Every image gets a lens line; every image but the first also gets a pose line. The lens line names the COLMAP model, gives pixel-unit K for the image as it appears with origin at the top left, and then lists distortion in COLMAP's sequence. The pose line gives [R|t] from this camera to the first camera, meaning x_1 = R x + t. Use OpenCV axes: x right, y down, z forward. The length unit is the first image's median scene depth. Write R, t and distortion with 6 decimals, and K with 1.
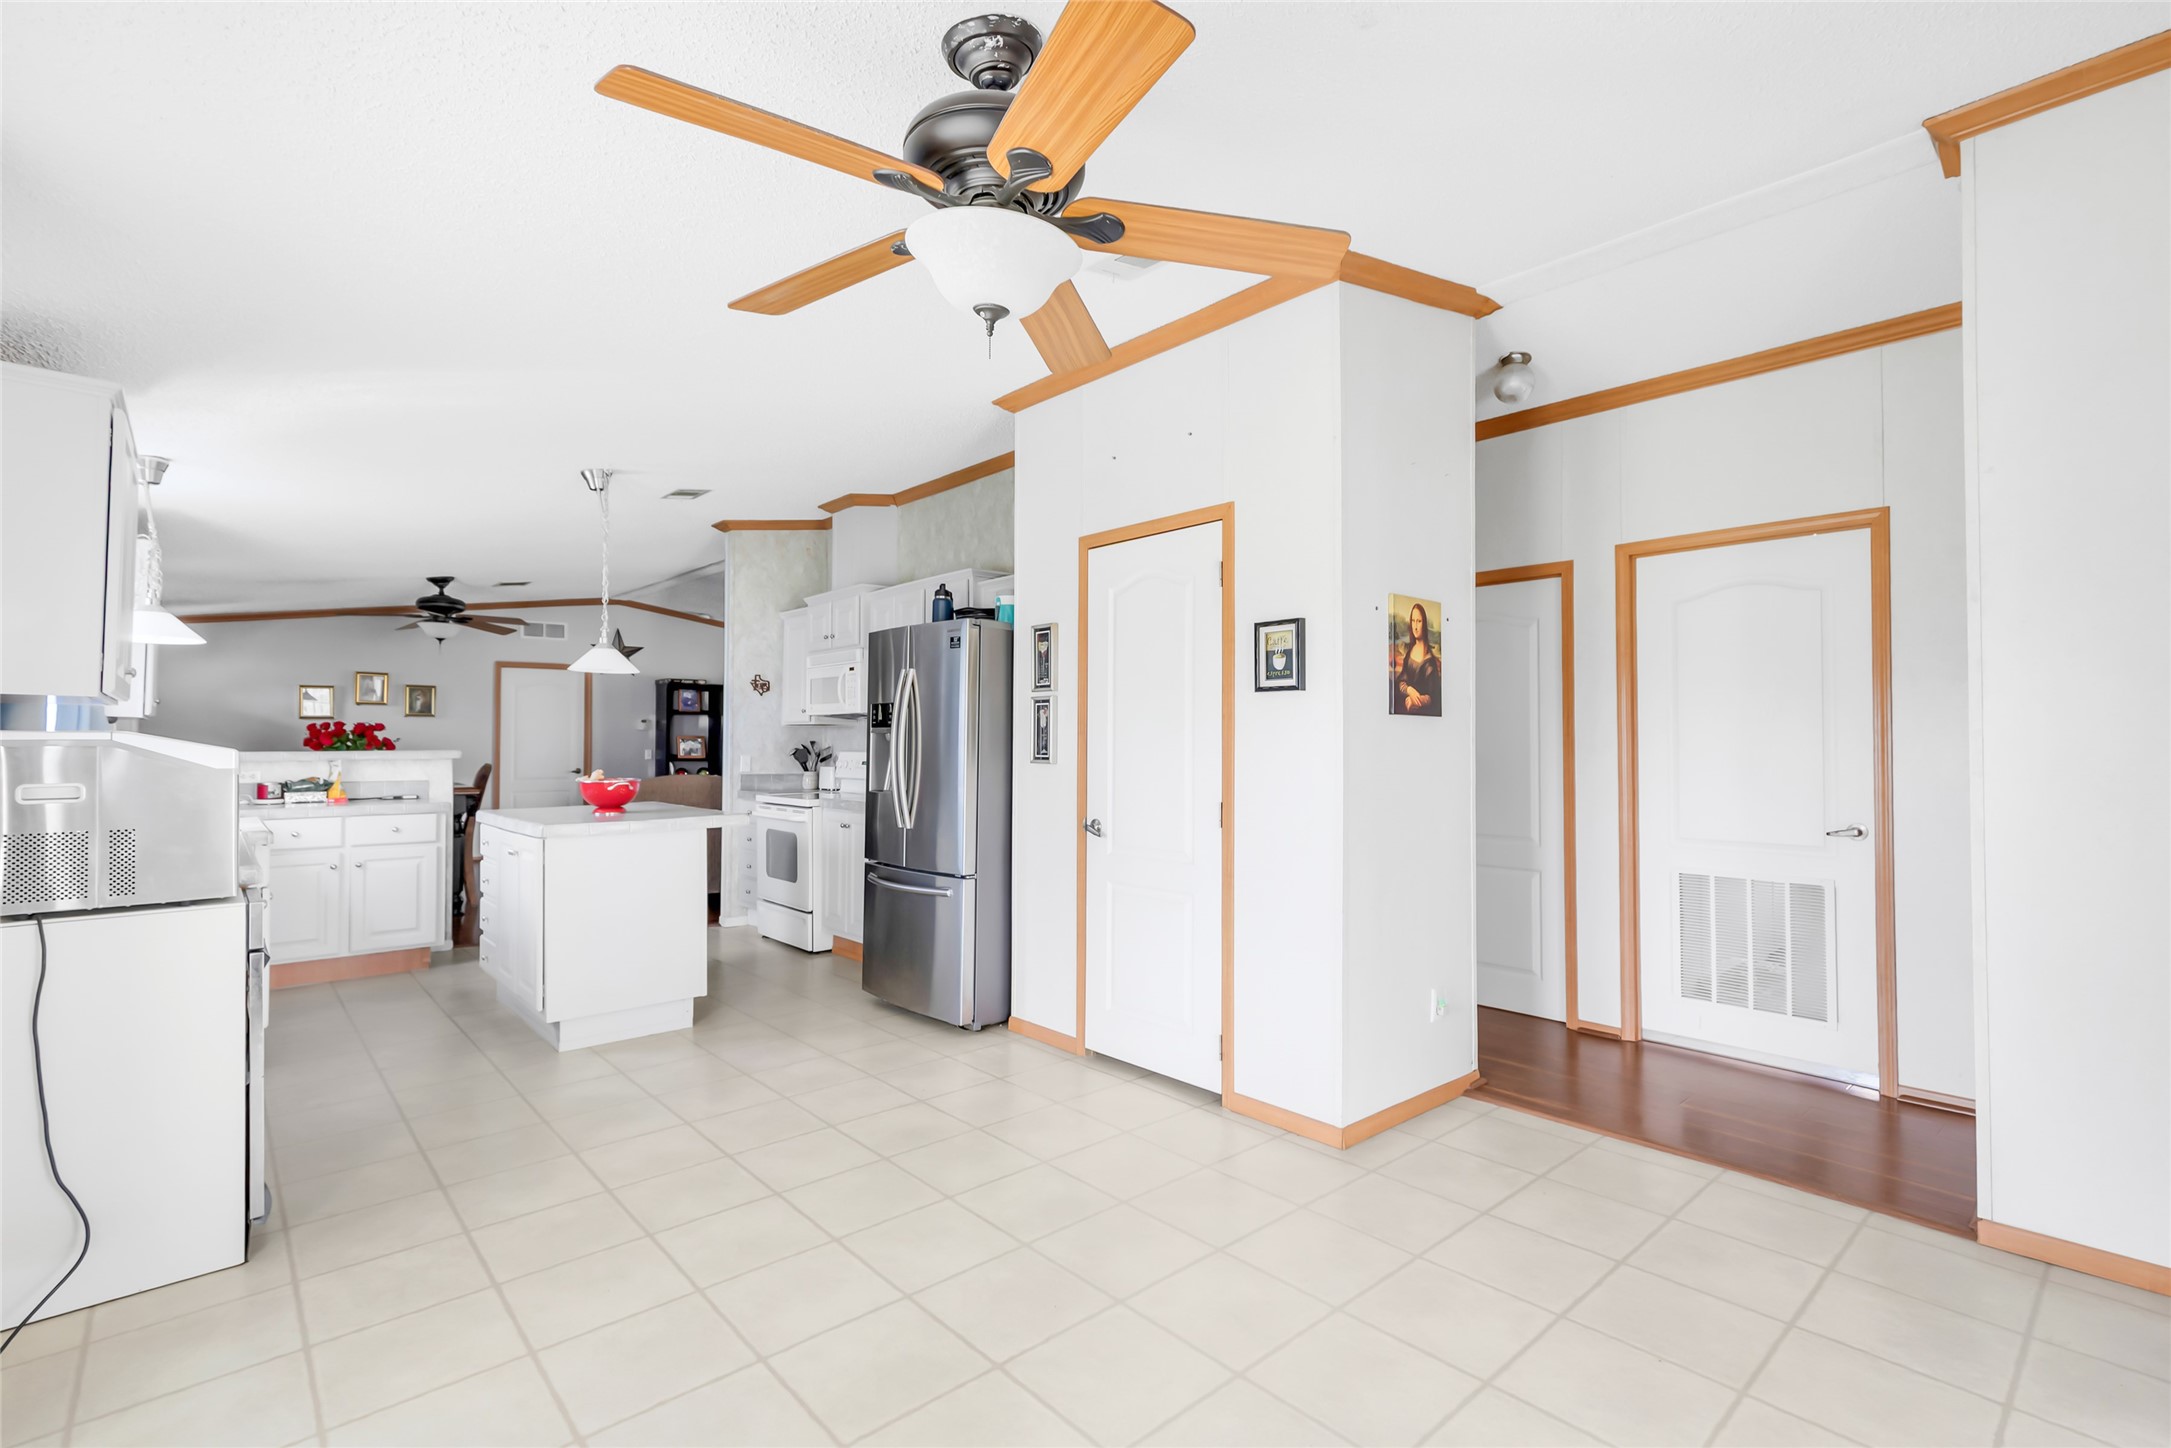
lens RADIAL K [[981.9, 0, 1106.2], [0, 981.9, 734.9], [0, 0, 1]] dist [0.007487, -0.003558]
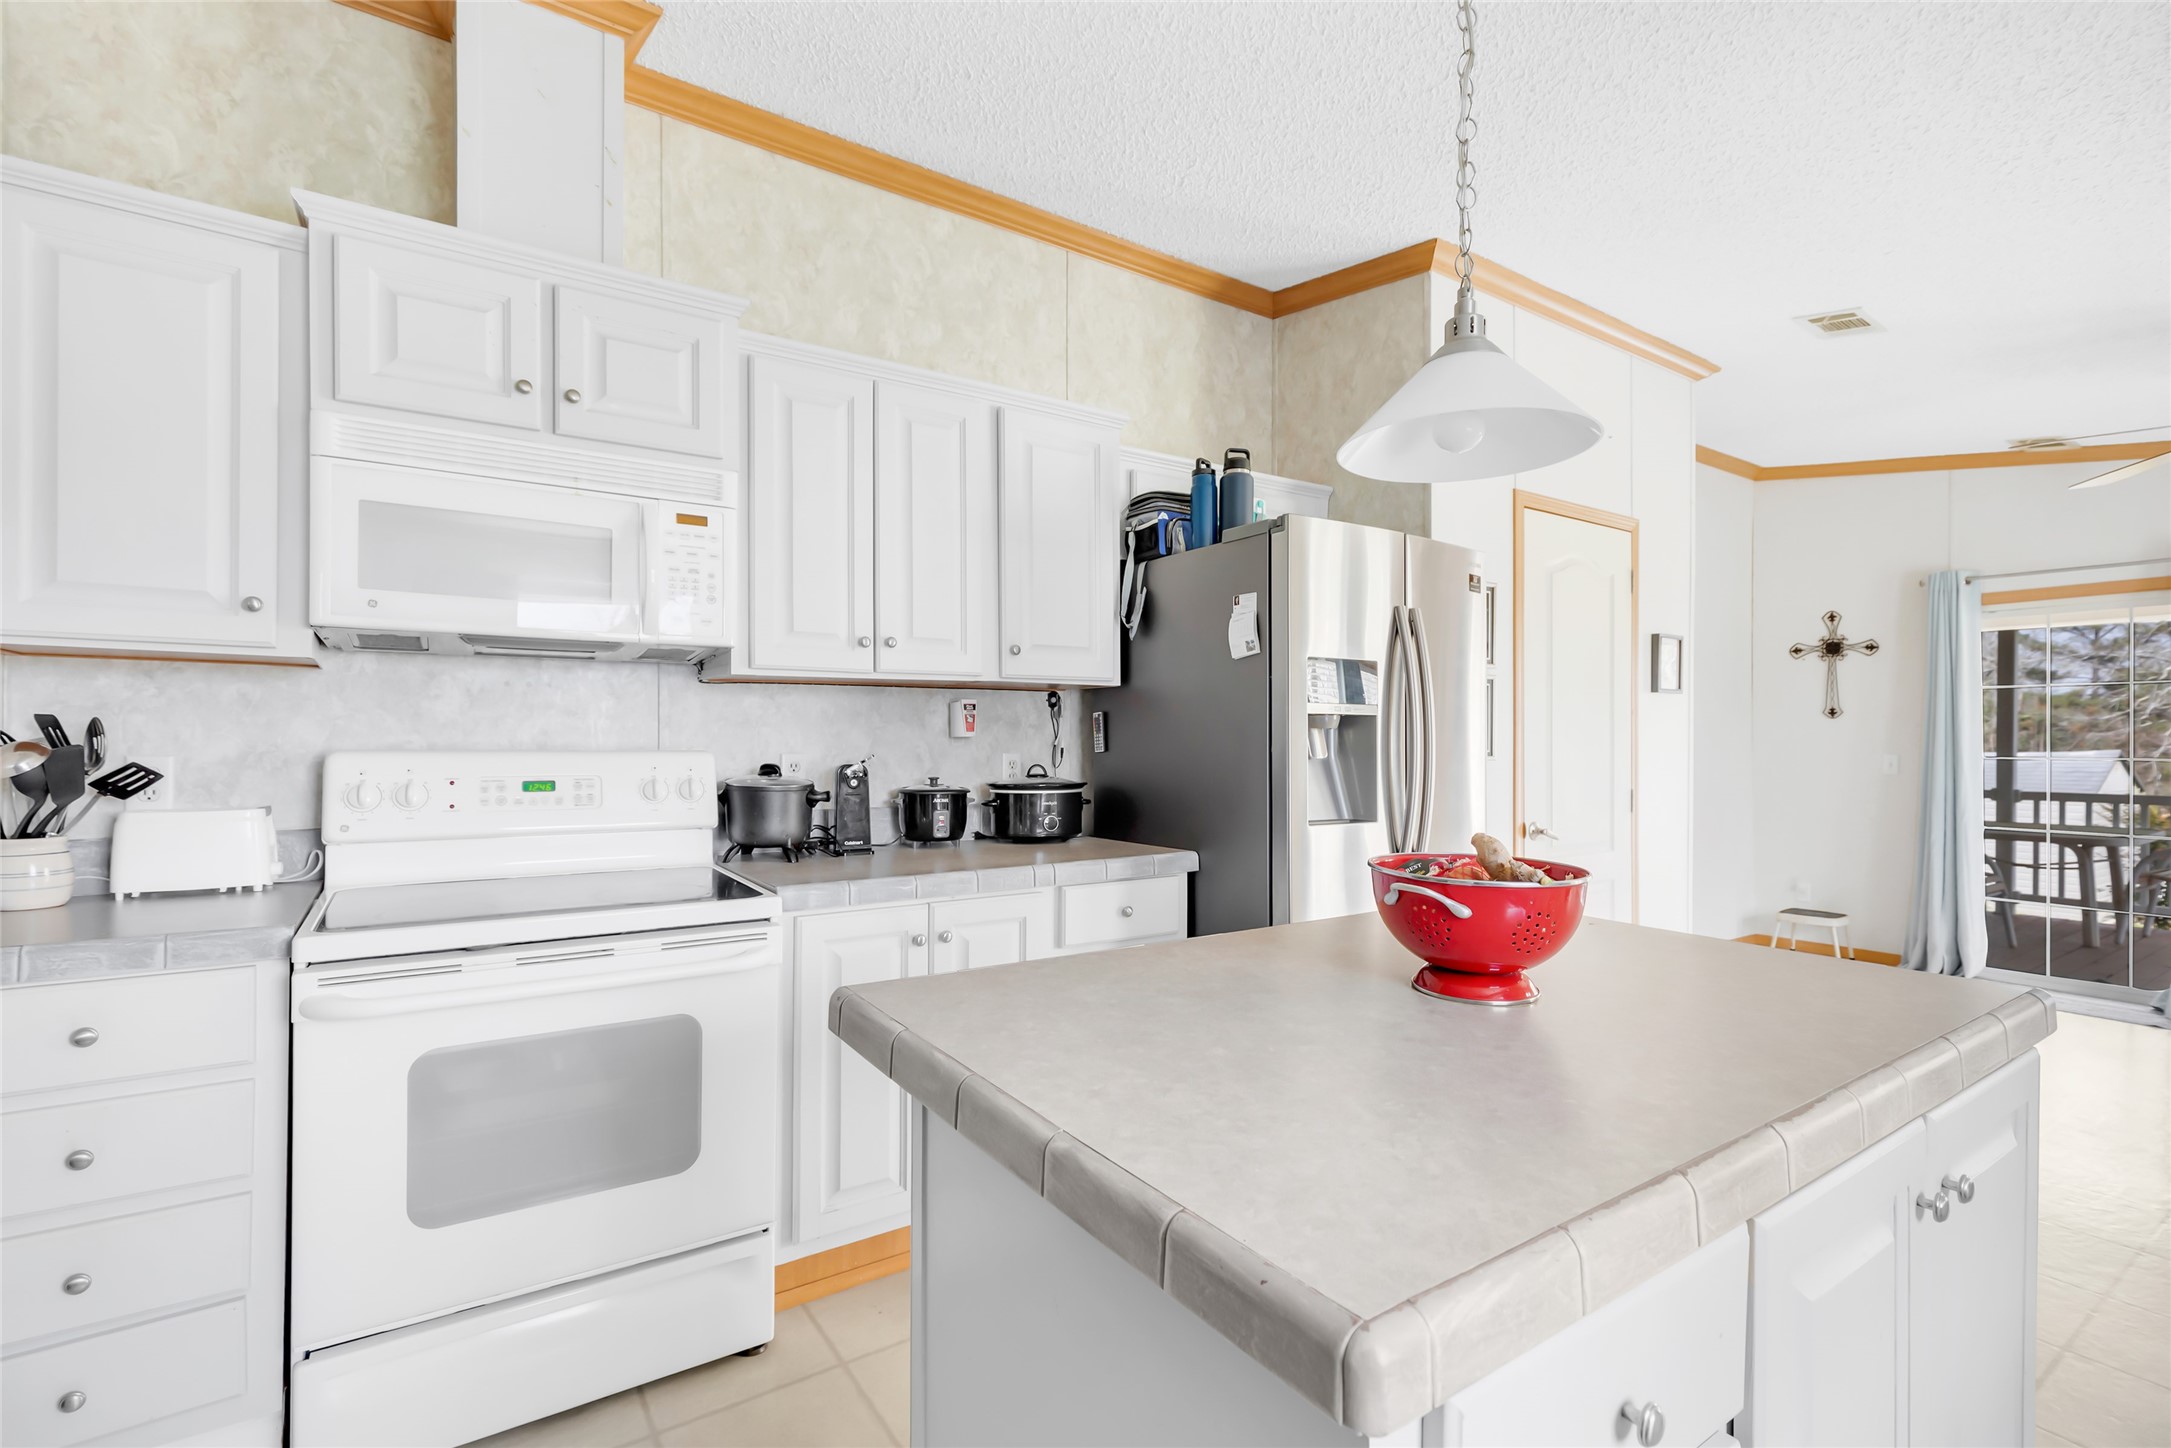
lens RADIAL K [[981.9, 0, 1103.3], [0, 981.9, 745.4], [0, 0, 1]] dist [0.007487, -0.003558]
pose [[0.133244, -0.009962, 0.991033, -0.461599], [-0.012968, 0.999846, 0.011795, 0.006521], [-0.990998, -0.014424, 0.133094, 0.625985]]
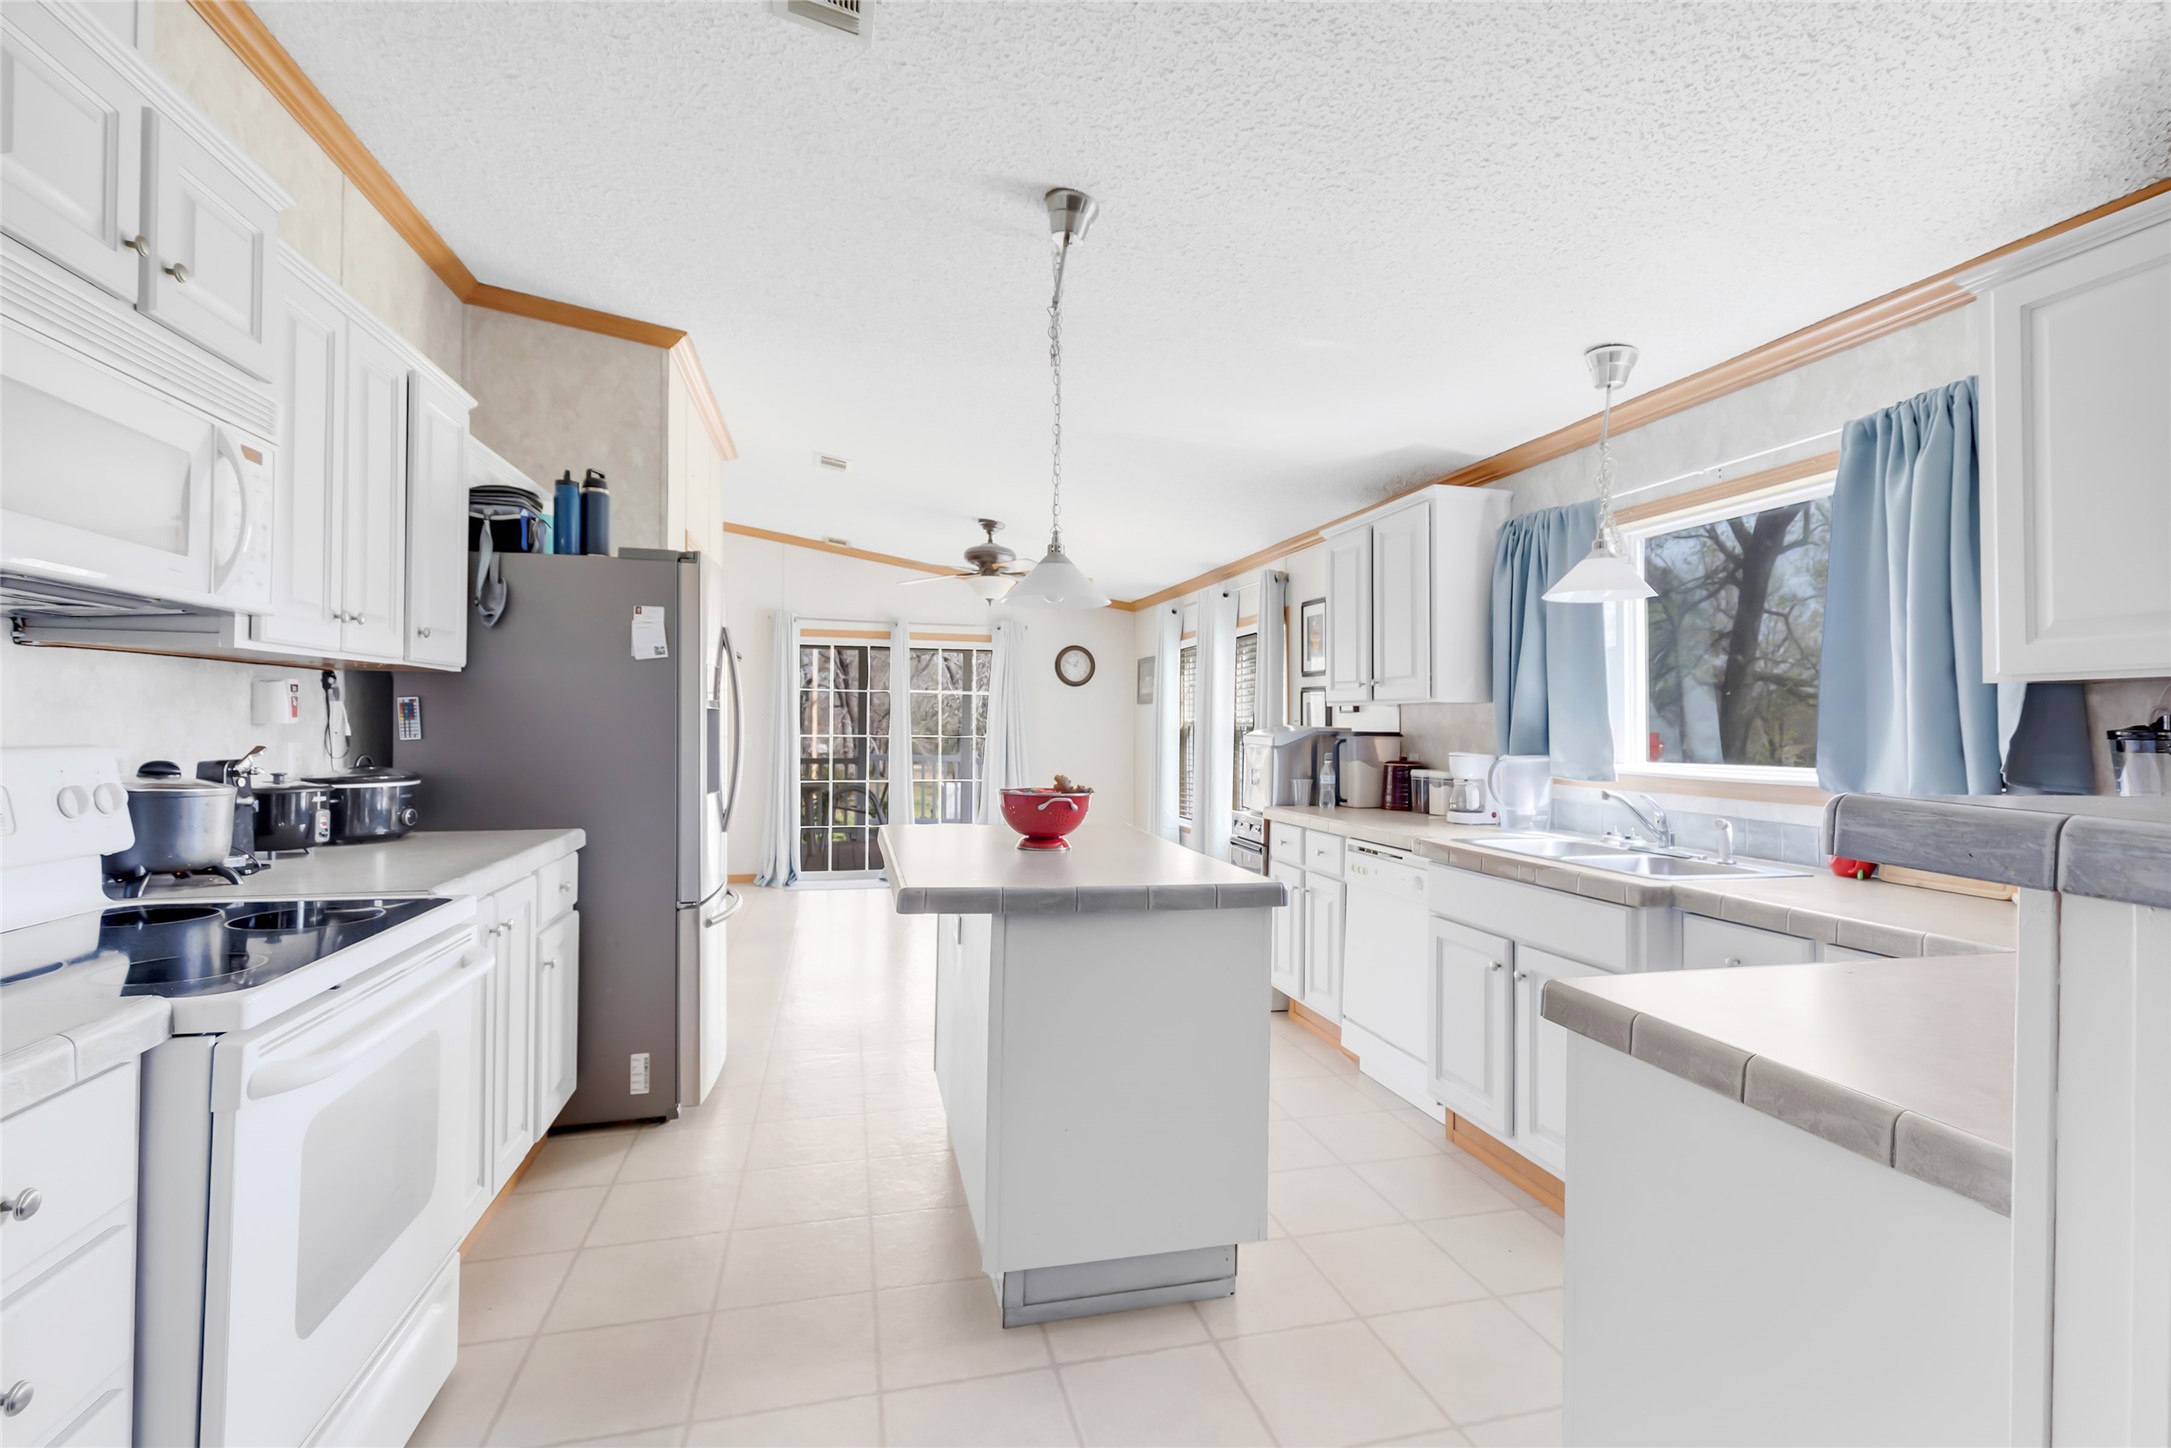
lens RADIAL K [[981.9, 0, 1098.0], [0, 981.9, 722.8], [0, 0, 1]] dist [0.007487, -0.003558]
pose [[-0.884930, -0.012017, 0.465569, -0.471415], [-0.019121, 0.999762, -0.010540, 0.006394], [-0.465331, -0.018230, -0.884949, 0.883022]]
